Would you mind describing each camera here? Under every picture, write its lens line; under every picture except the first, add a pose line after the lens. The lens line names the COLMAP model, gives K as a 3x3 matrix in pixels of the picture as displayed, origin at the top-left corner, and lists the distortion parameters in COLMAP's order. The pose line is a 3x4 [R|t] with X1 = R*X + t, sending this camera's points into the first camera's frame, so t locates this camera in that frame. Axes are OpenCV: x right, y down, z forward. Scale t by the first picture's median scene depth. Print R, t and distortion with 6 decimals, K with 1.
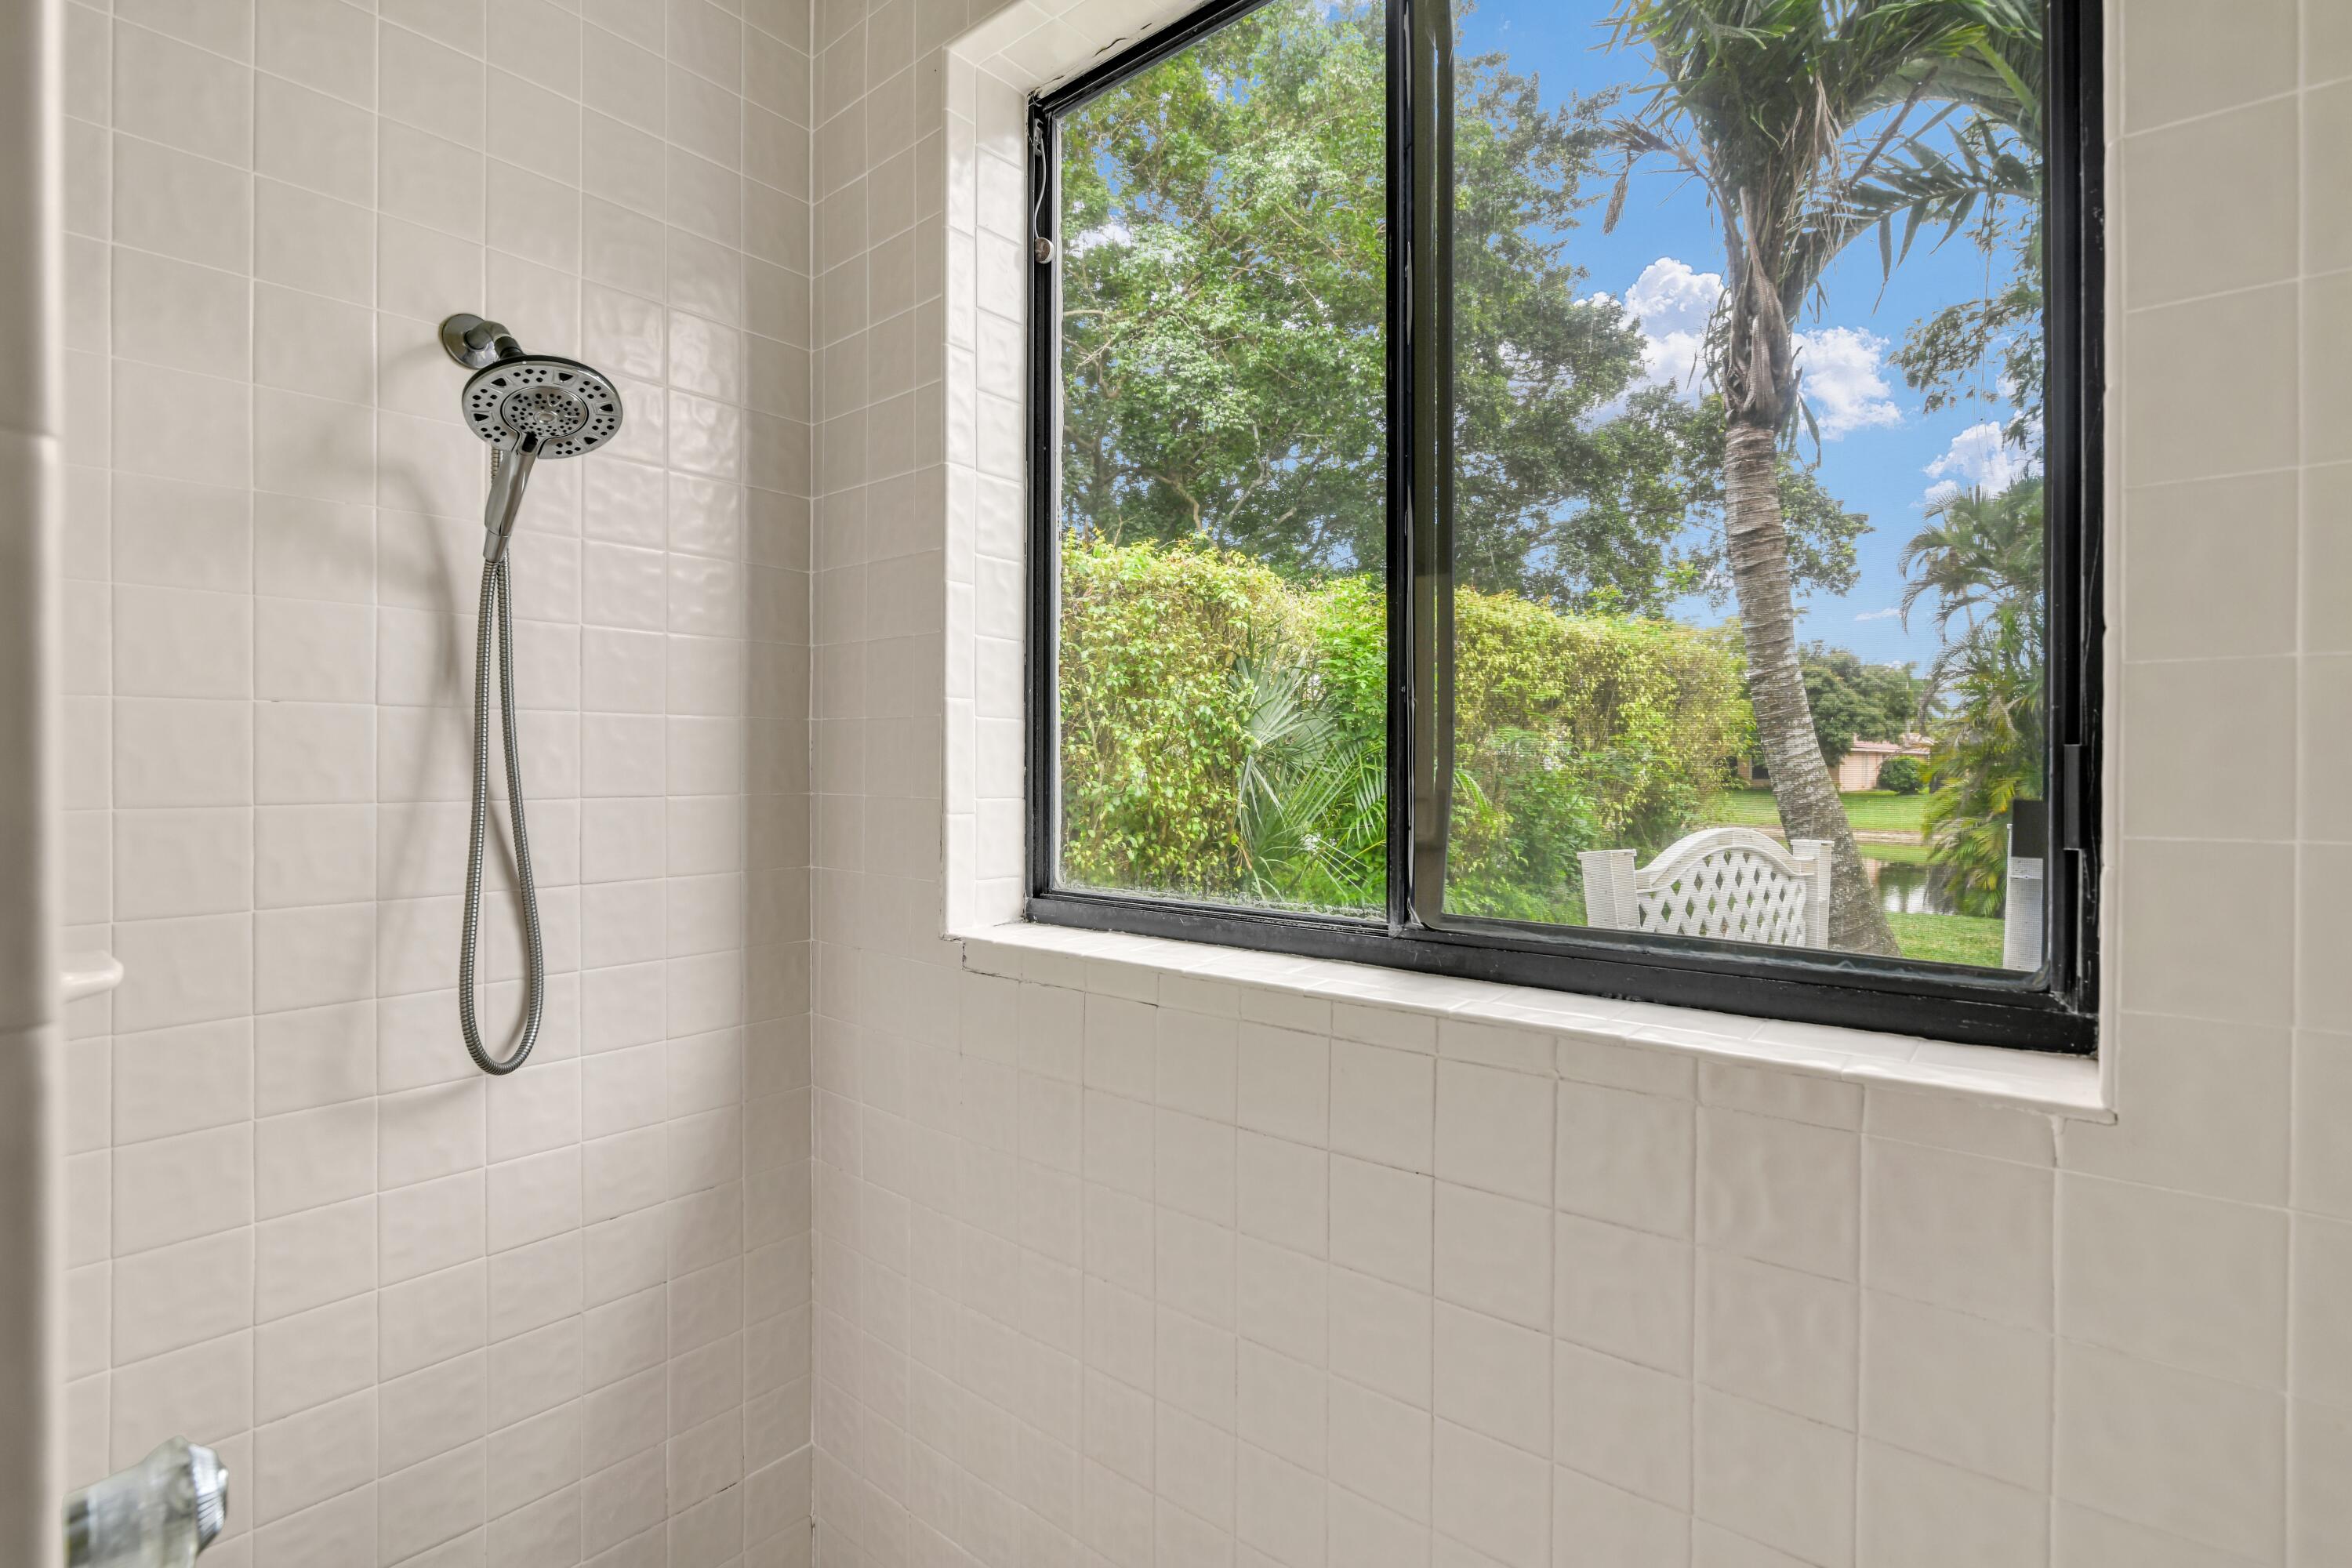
lens RADIAL K [[1101.1, 0, 1190.8], [0, 1101.1, 788.8], [0, 0, 1]] dist [-0.013958, -0.000450]
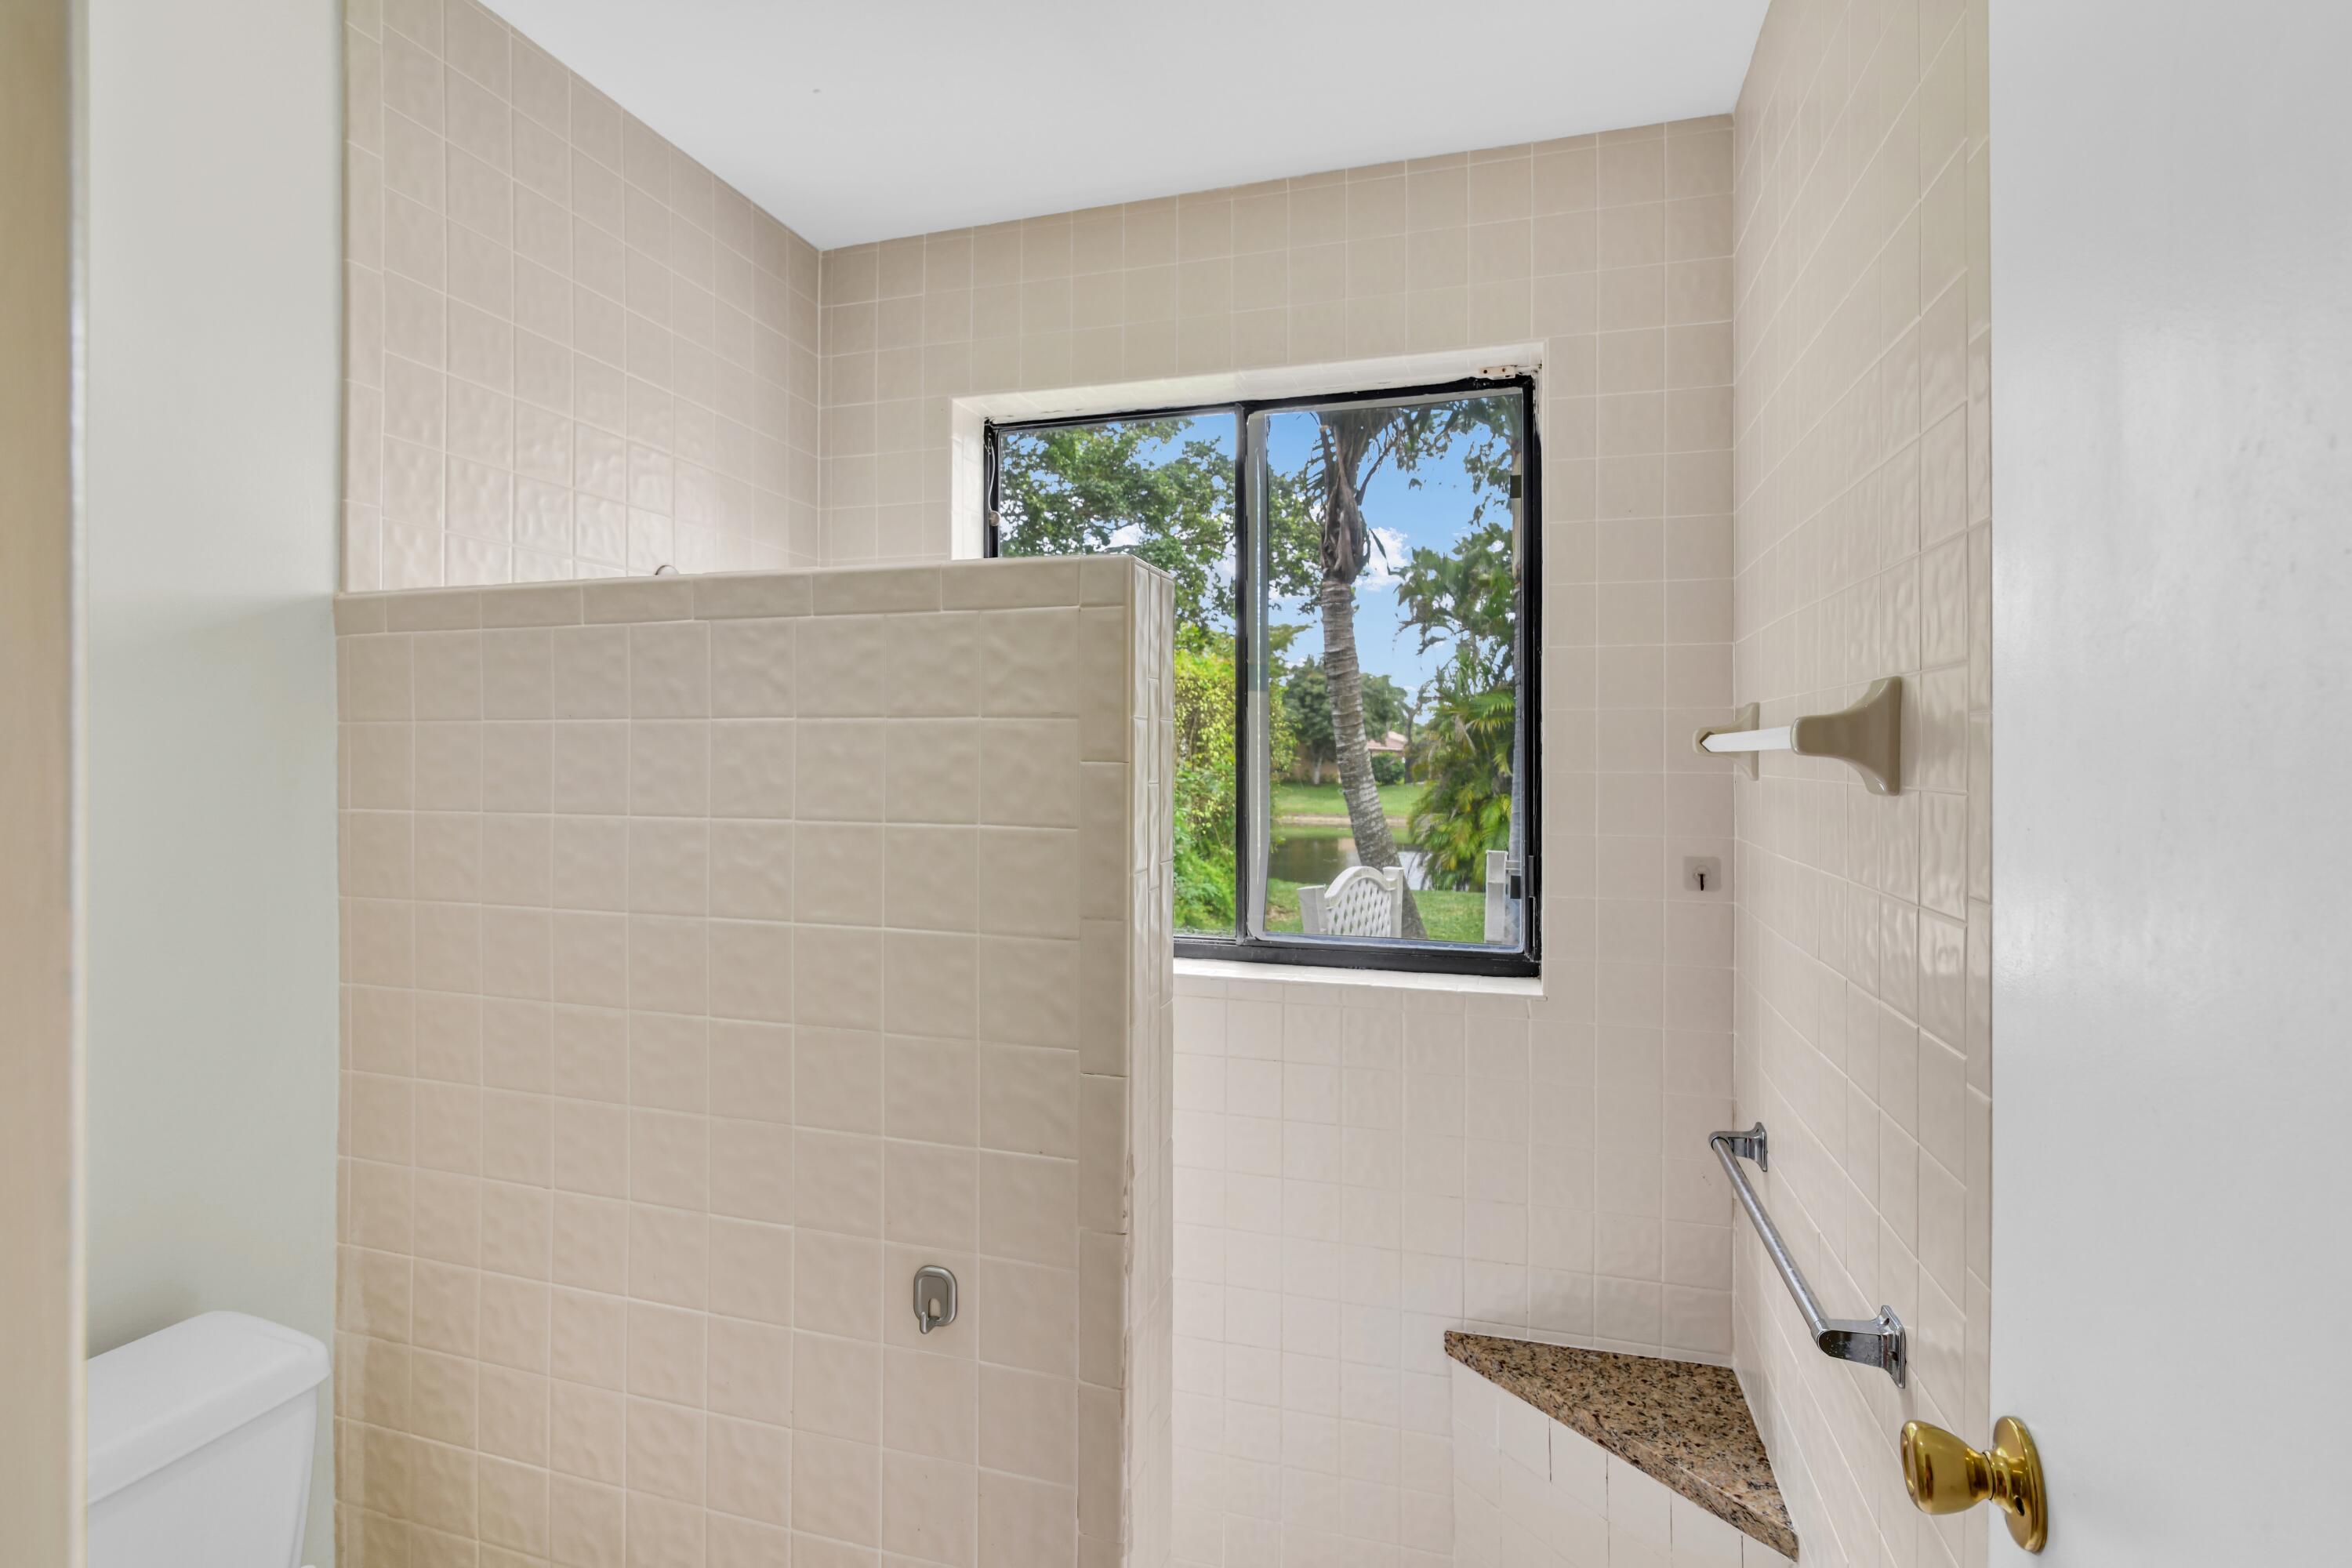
lens RADIAL K [[1101.1, 0, 1179.3], [0, 1101.1, 765.5], [0, 0, 1]] dist [-0.013958, -0.000450]
pose [[0.923344, 0.001563, 0.383971, -0.092803], [0.002985, 0.999932, -0.011247, -0.022385], [-0.383963, 0.011531, 0.923277, -0.104642]]
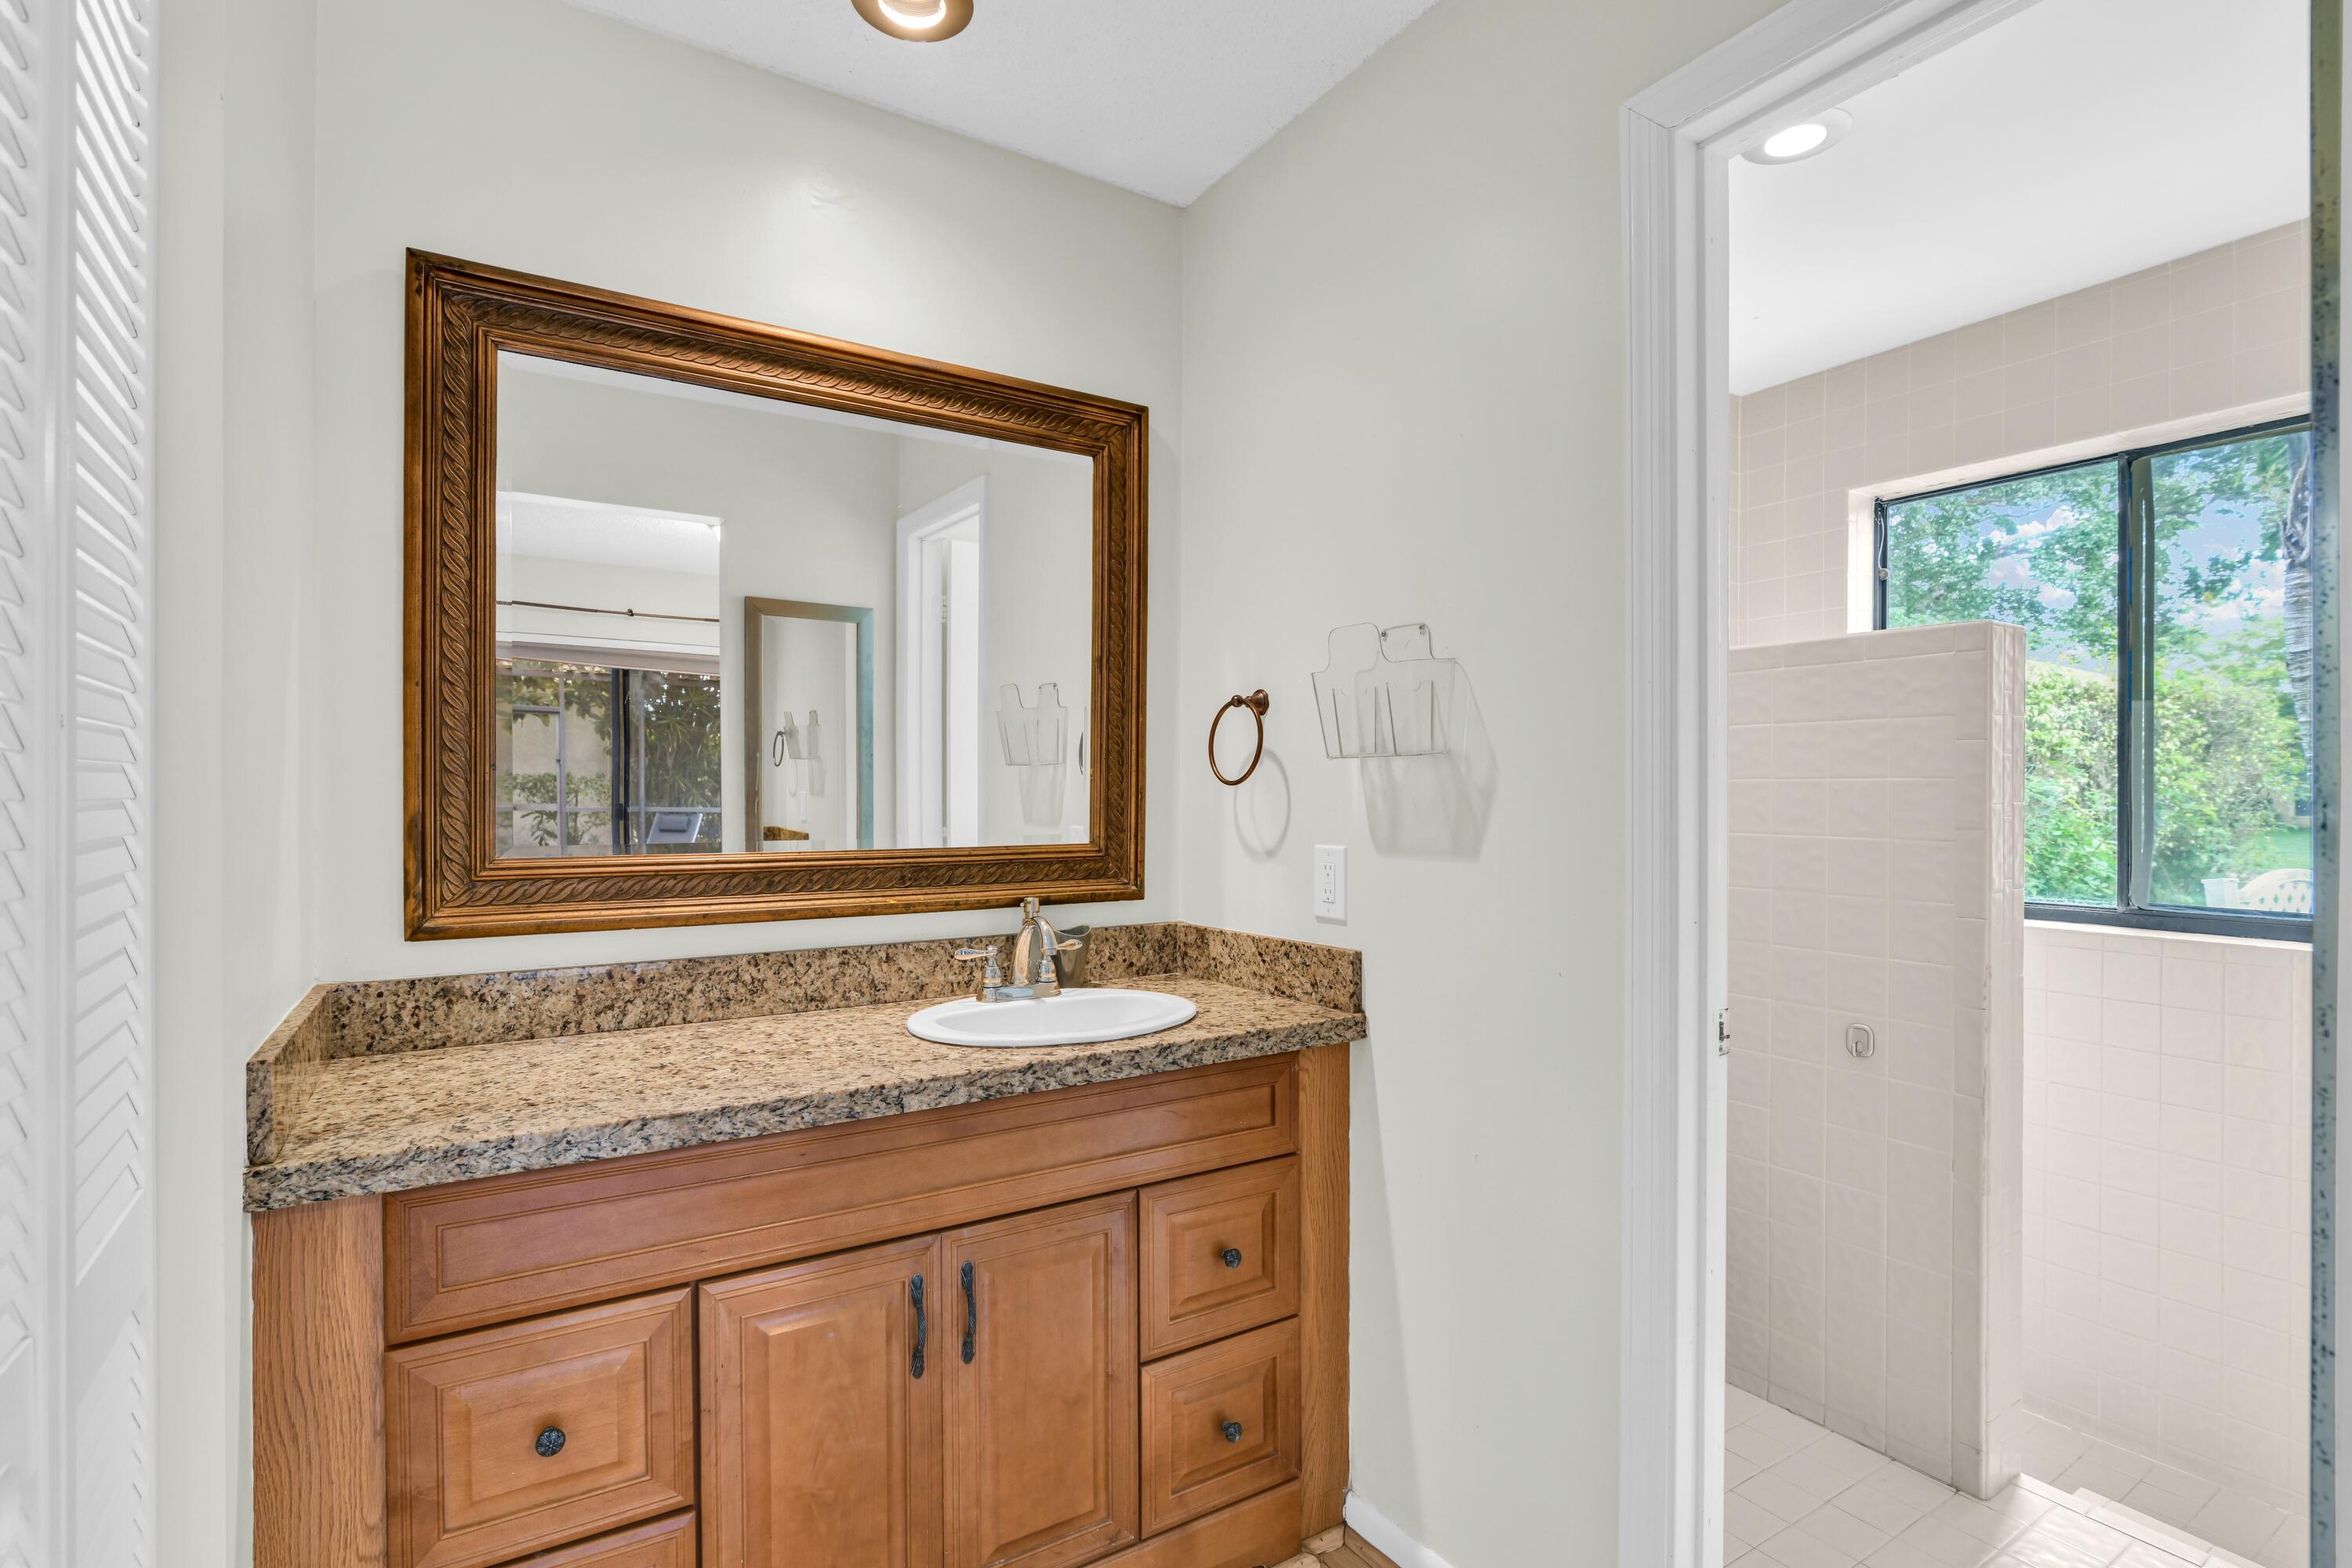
lens RADIAL K [[1154.0, 0, 1185.2], [0, 1154.0, 798.8], [0, 0, 1]] dist [-0.008973, -0.000360]
pose [[0.956178, 0.006876, -0.292706, -0.139023], [-0.011271, 0.999848, -0.013332, -0.006640], [0.292569, 0.016047, 0.956110, -0.261967]]
